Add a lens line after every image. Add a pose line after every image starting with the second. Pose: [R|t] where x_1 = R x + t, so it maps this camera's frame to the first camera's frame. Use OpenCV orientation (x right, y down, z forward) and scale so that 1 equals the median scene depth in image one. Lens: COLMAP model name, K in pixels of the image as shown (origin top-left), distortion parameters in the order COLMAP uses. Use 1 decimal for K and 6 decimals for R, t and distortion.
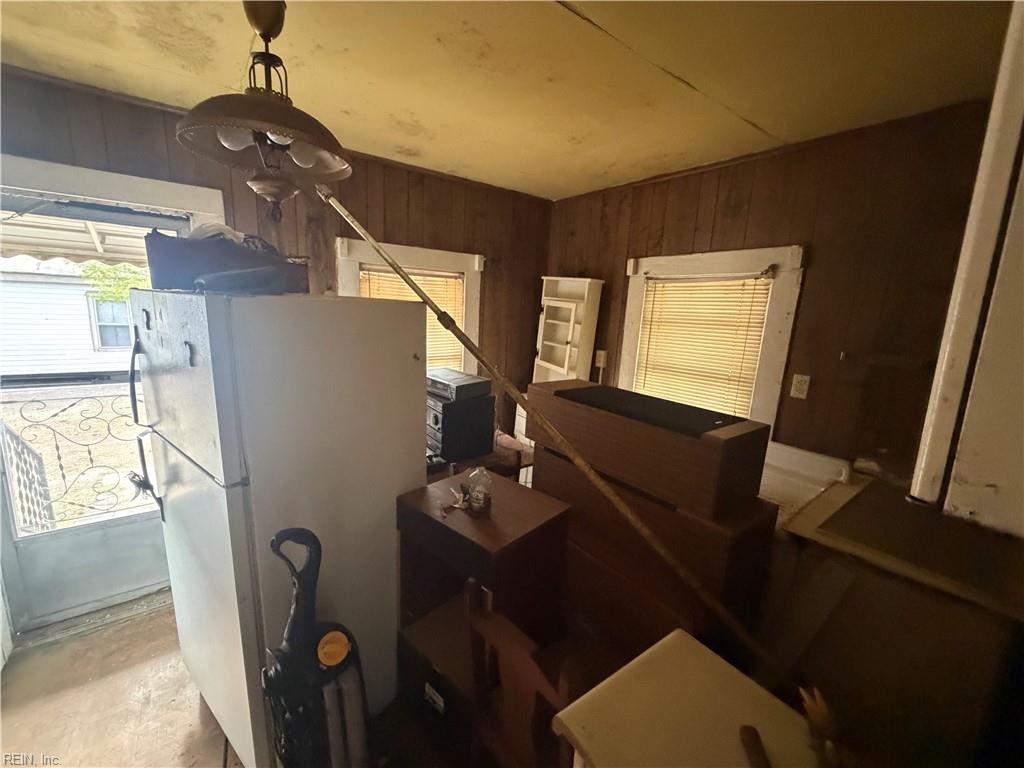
lens RADIAL K [[408.6, 0, 509.2], [0, 408.6, 384.9], [0, 0, 1]] dist [-0.000693, -0.000034]
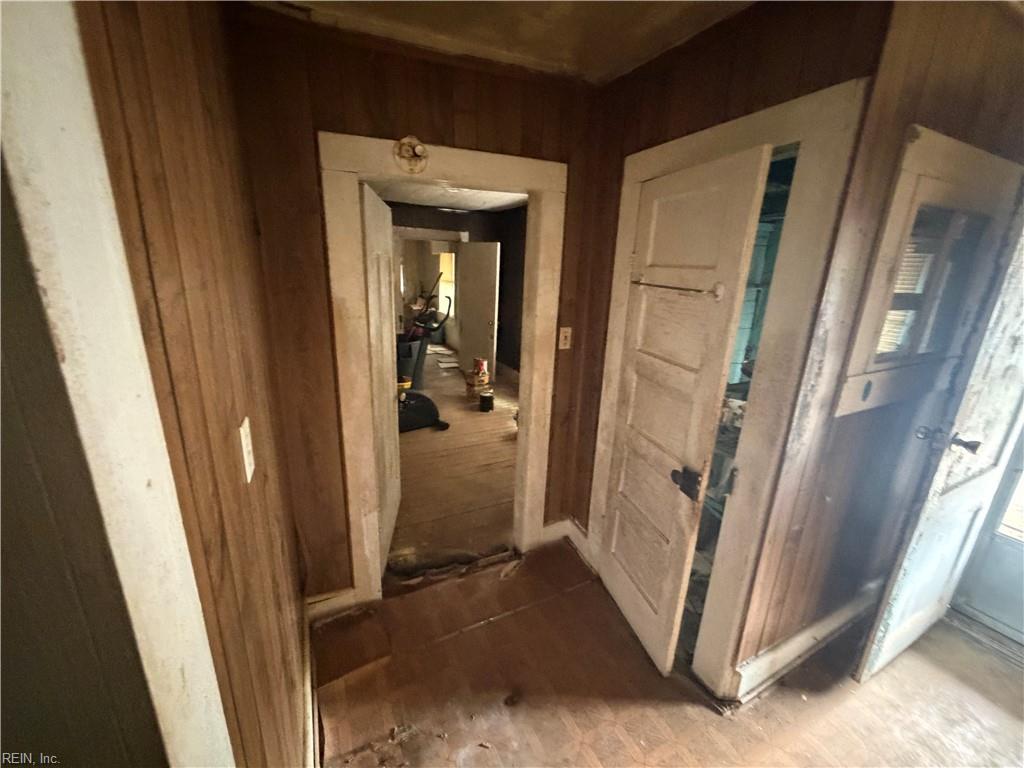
lens RADIAL K [[408.6, 0, 509.2], [0, 408.6, 384.9], [0, 0, 1]] dist [-0.000693, -0.000034]
pose [[-0.195140, 0.215771, -0.956746, -0.065517], [-0.222430, 0.940346, 0.257440, 0.038179], [0.955220, 0.263046, -0.135505, -0.138649]]
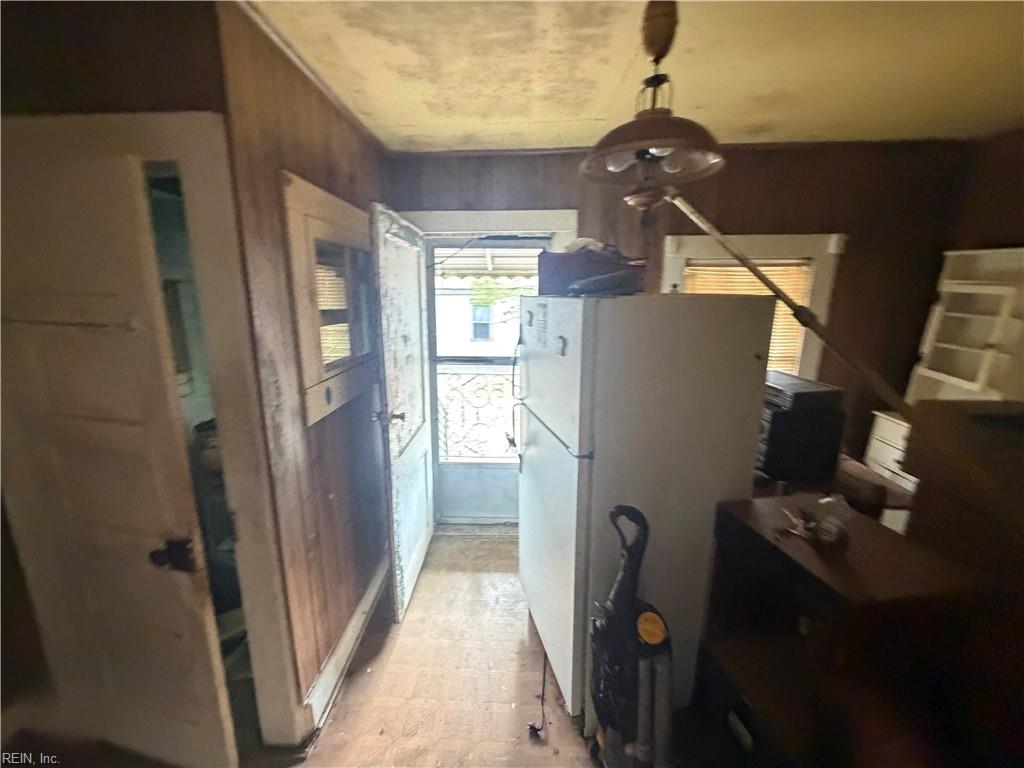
lens RADIAL K [[408.6, 0, 509.2], [0, 408.6, 384.9], [0, 0, 1]] dist [-0.000693, -0.000034]
pose [[0.774388, 0.090109, -0.626262, -0.068603], [-0.084973, 0.995651, 0.038187, 0.005471], [0.626979, 0.023643, 0.778677, -0.043930]]
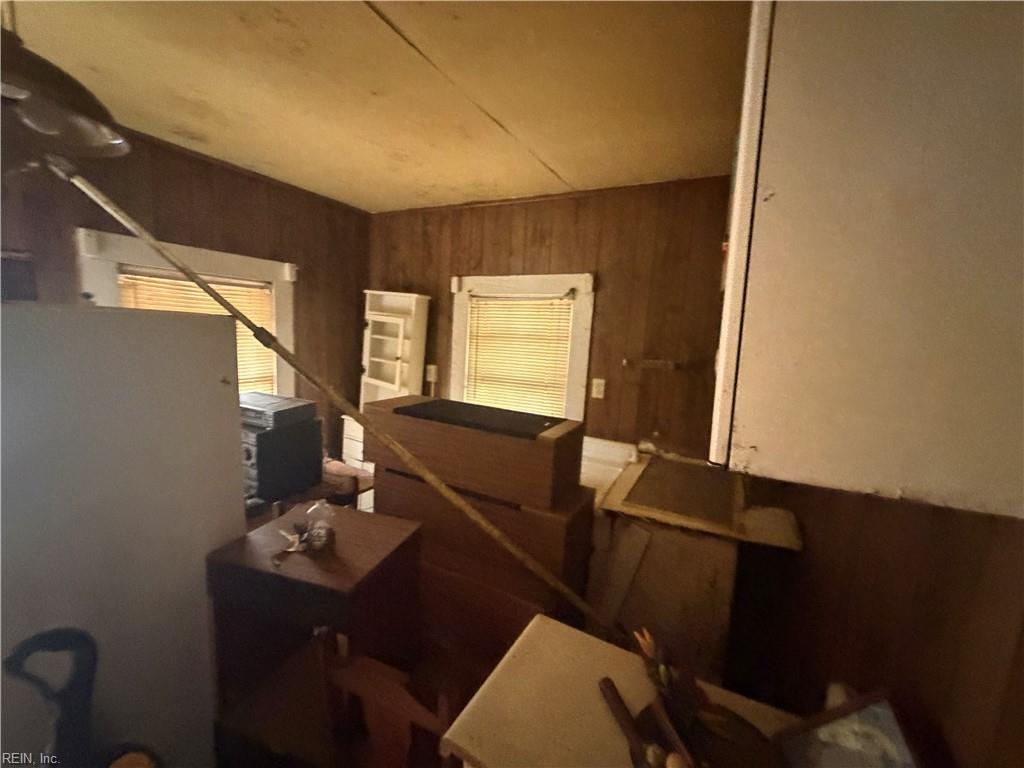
lens RADIAL K [[408.6, 0, 509.2], [0, 408.6, 384.9], [0, 0, 1]] dist [-0.000693, -0.000034]
pose [[0.906045, -0.057587, 0.419244, -0.044321], [0.072178, 0.997211, -0.019012, -0.002569], [-0.416980, 0.047486, 0.907674, 0.002315]]
